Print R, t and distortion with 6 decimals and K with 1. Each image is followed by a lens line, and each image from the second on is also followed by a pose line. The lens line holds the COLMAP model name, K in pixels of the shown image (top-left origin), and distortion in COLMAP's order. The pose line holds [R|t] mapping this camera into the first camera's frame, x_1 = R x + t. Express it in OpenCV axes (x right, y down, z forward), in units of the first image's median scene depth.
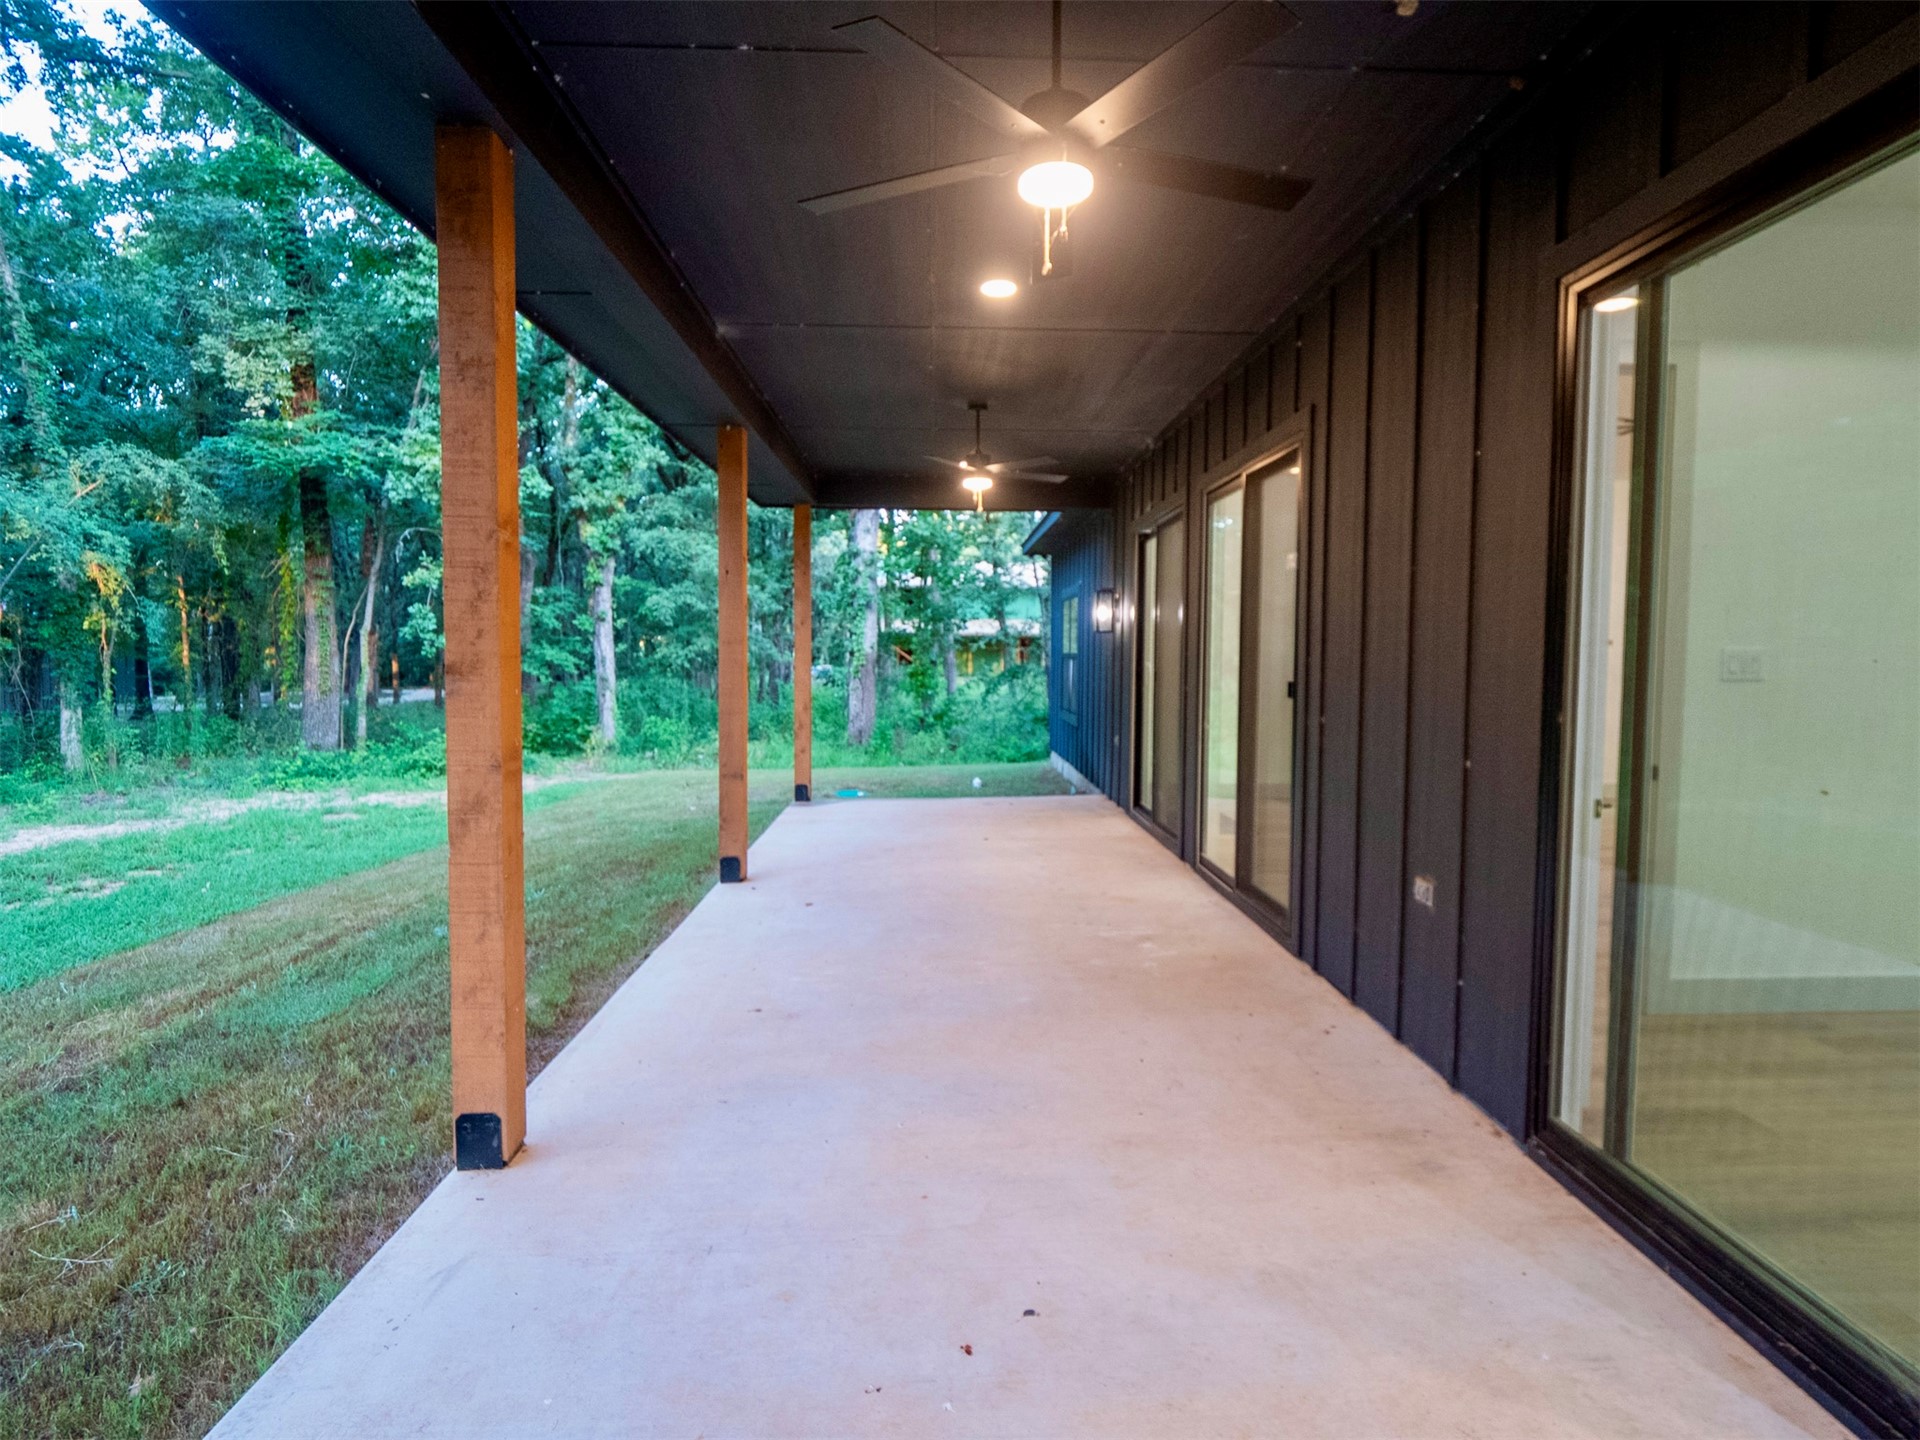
lens RADIAL K [[1026.7, 0, 981.0], [0, 1026.7, 707.9], [0, 0, 1]] dist [-0.007442, -0.000748]
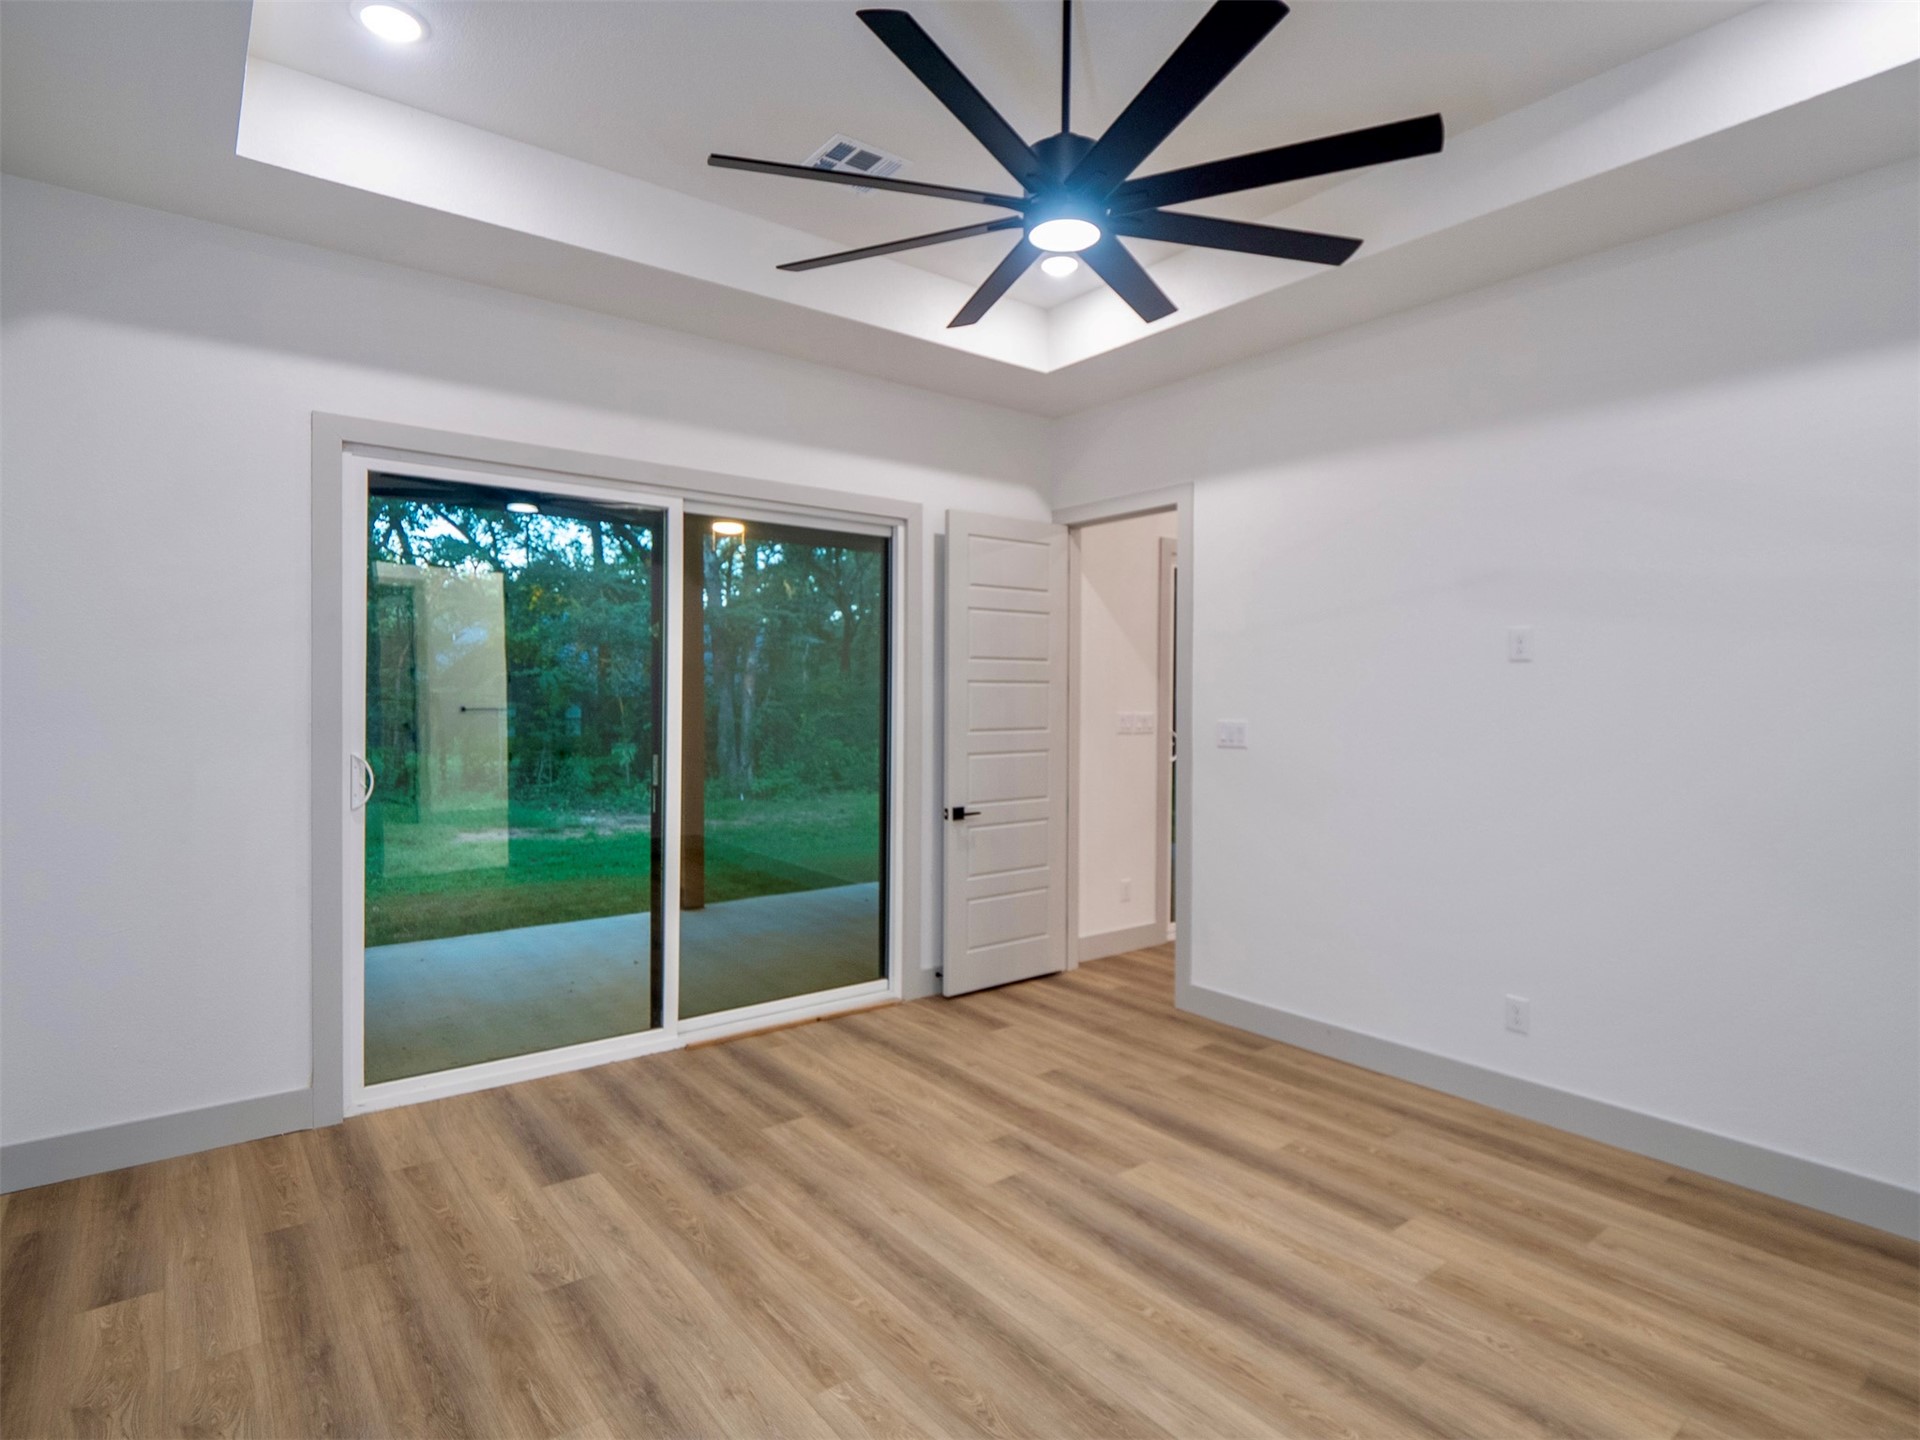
lens RADIAL K [[1026.7, 0, 981.0], [0, 1026.7, 707.9], [0, 0, 1]] dist [-0.007442, -0.000748]
pose [[0.587327, 0.006313, -0.809325, 1.704011], [-0.047468, 0.998517, -0.026658, -0.029102], [0.807956, 0.054074, 0.586756, 0.043014]]
